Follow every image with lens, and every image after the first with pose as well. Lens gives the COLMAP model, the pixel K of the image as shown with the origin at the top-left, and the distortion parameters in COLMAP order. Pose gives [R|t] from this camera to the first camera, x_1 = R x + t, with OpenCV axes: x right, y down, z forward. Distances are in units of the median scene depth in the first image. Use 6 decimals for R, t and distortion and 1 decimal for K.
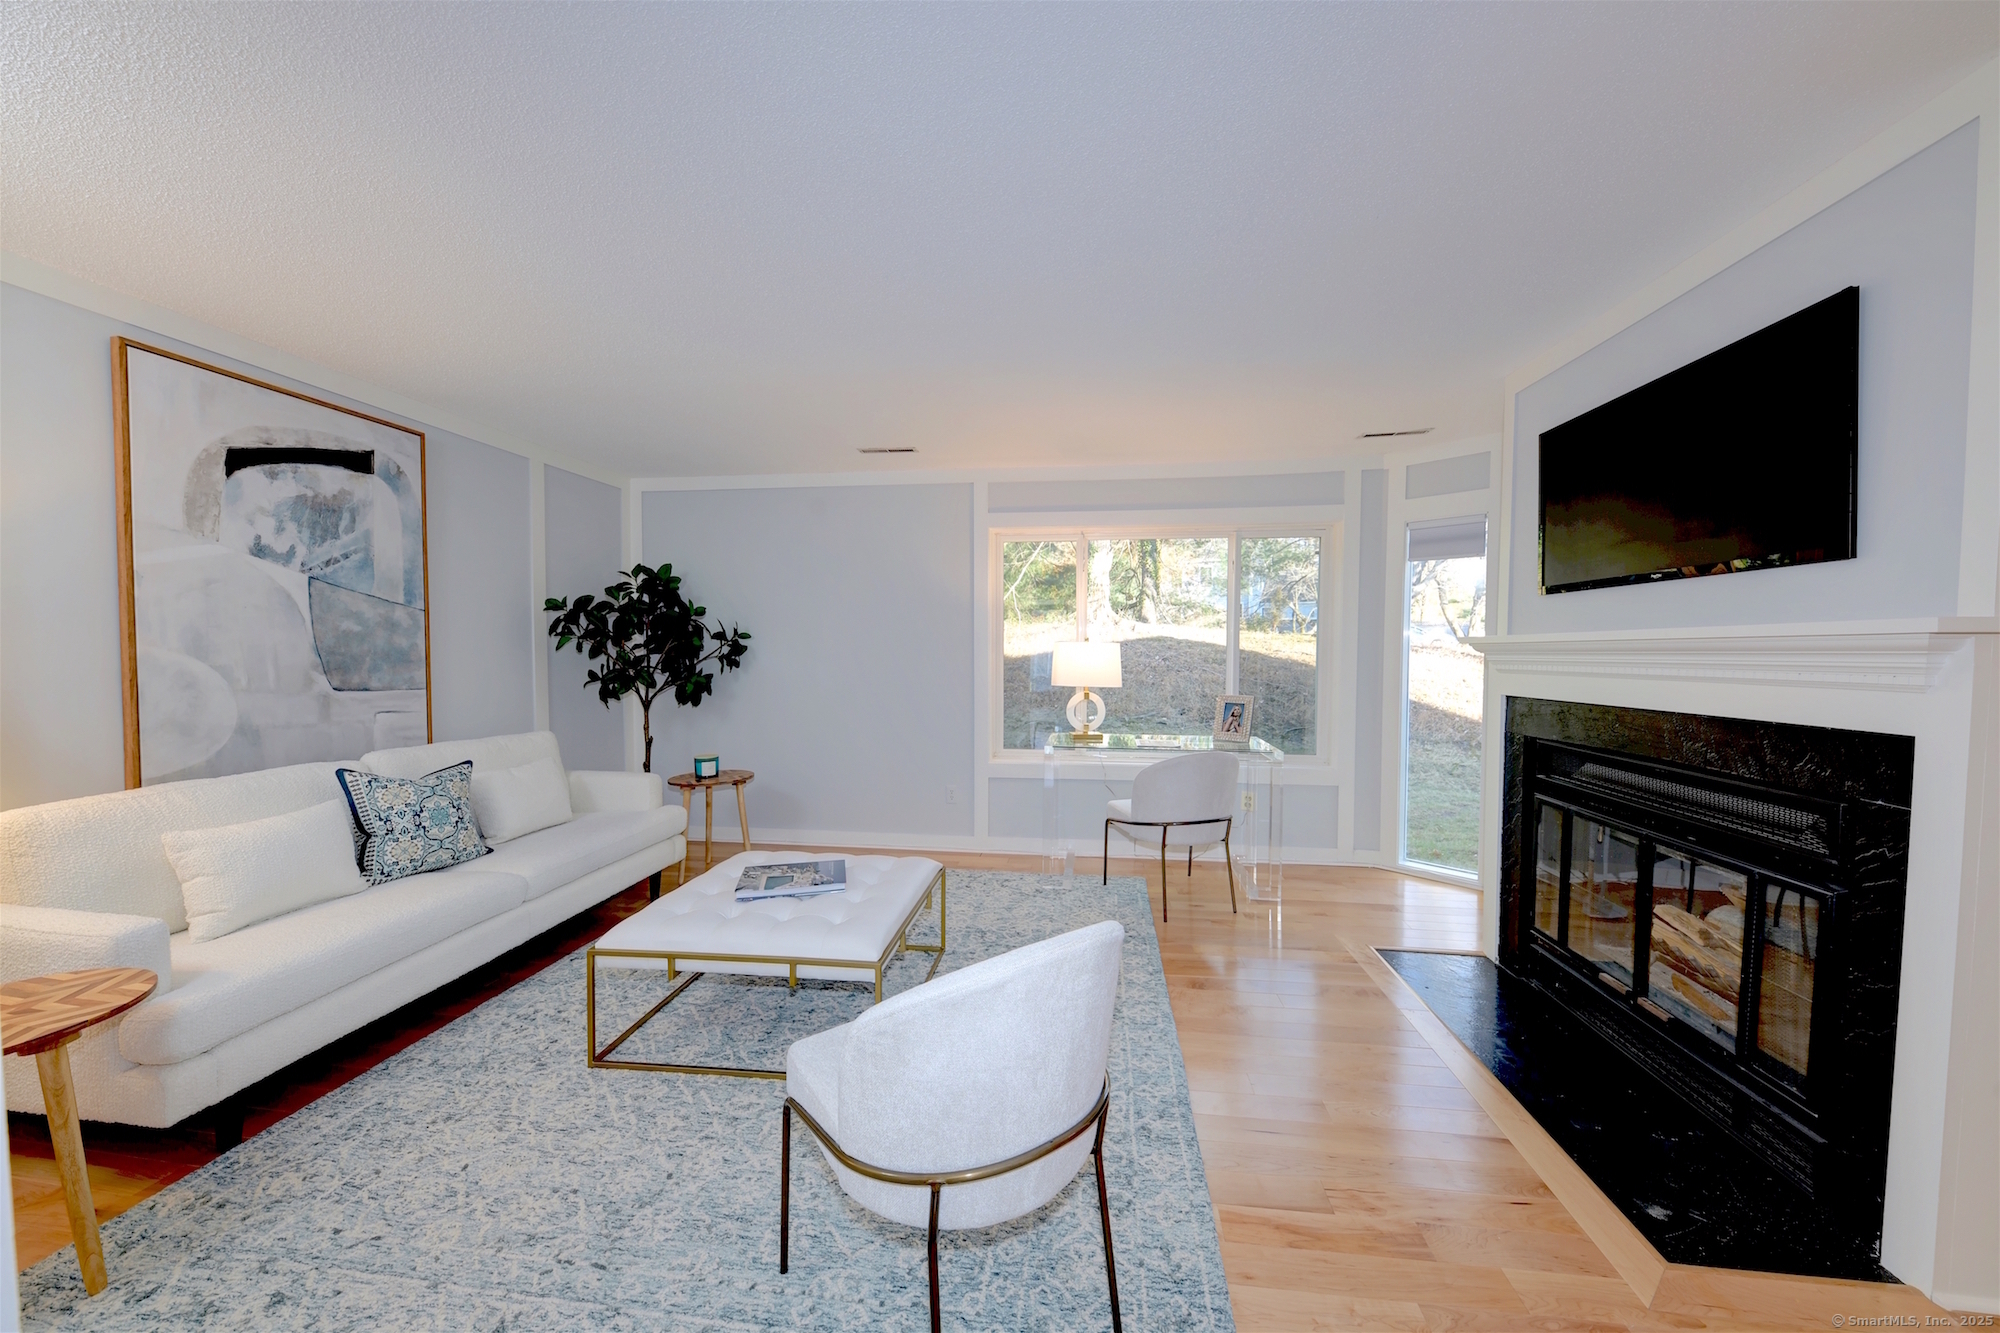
lens RADIAL K [[696.7, 0, 1000.0], [0, 696.7, 666.5], [0, 0, 1]] dist [-0.000896, -0.000135]
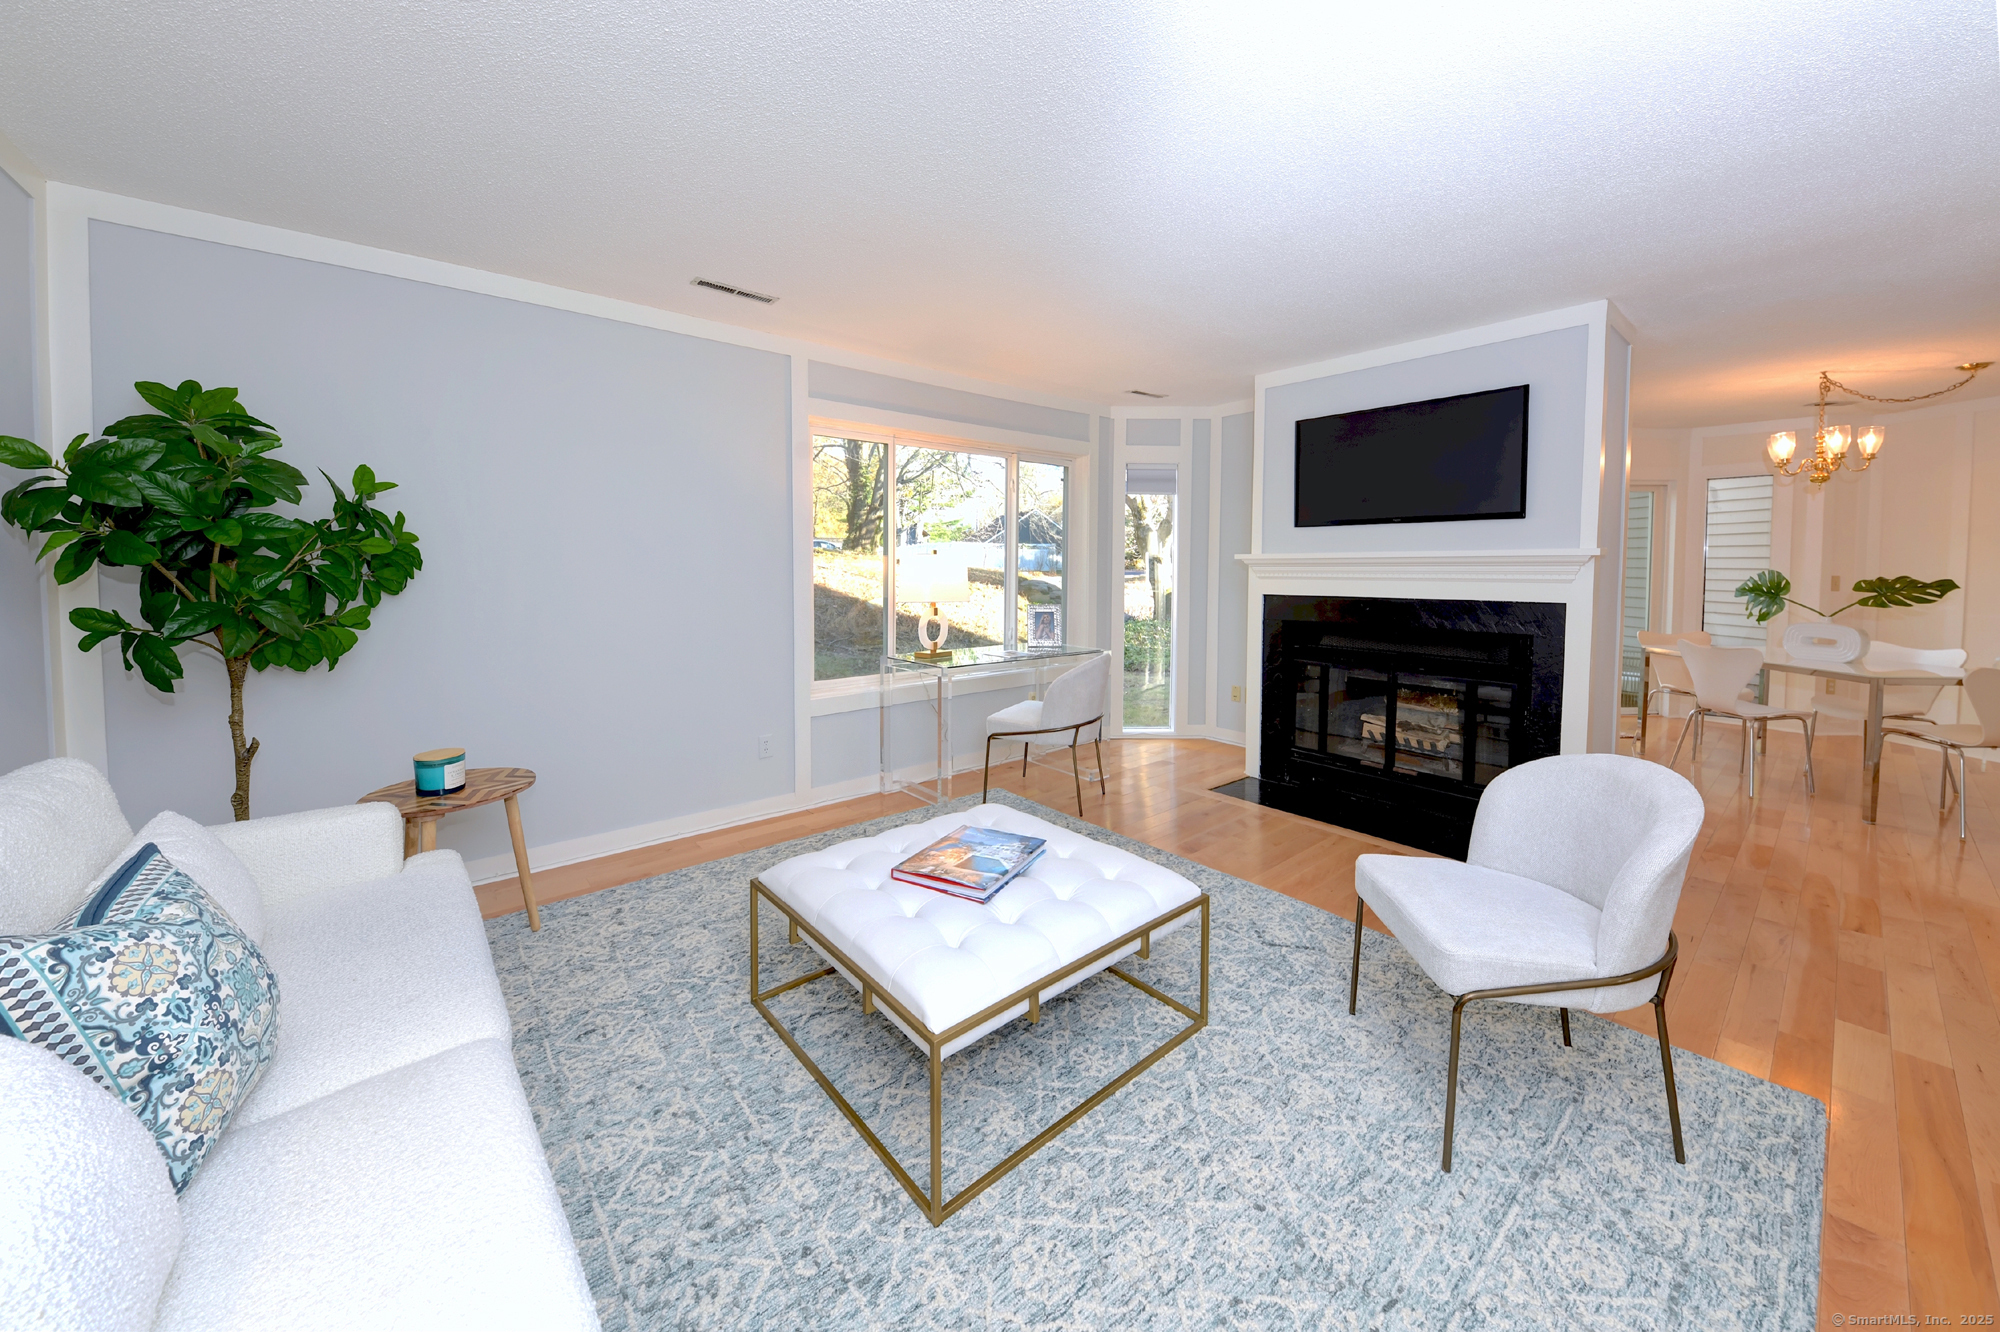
lens RADIAL K [[719.5, 0, 1006.2], [0, 719.5, 588.5], [0, 0, 1]] dist [0.014450, -0.007656]
pose [[0.672219, -0.024701, 0.739941, -0.657219], [0.017287, 0.999694, 0.017667, -0.006786], [-0.740151, 0.000916, 0.672440, 0.331701]]
